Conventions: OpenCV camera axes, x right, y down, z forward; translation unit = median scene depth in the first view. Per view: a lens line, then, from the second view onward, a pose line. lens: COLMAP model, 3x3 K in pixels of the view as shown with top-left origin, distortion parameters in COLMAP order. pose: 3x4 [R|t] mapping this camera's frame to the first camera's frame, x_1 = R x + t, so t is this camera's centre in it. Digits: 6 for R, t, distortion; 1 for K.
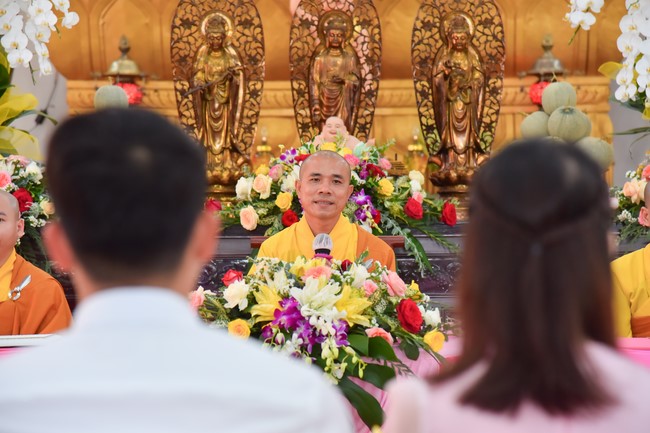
lens RADIAL K [[2066.6, 0, 326.9], [0, 2066.6, 213.2], [0, 0, 1]] dist [1.060612, 0.000000]
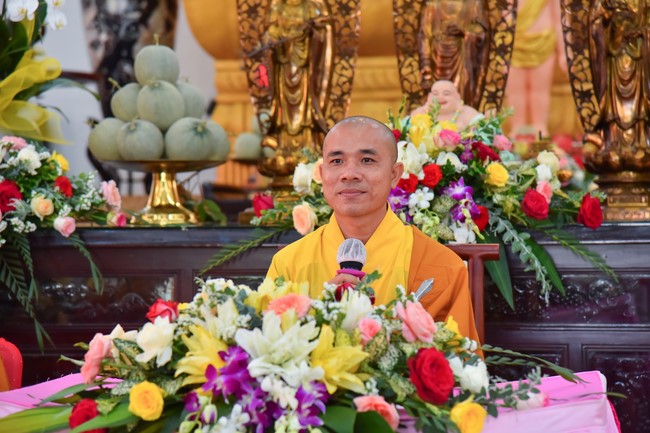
lens RADIAL K [[2066.6, 0, 323.2], [0, 2066.6, 221.5], [0, 0, 1]] dist [1.060612, 0.000000]
pose [[0.989929, -0.005250, -0.141464, 0.069729], [0.005558, 0.999983, 0.001780, 0.001910], [0.141453, -0.002548, 0.989942, 0.280178]]
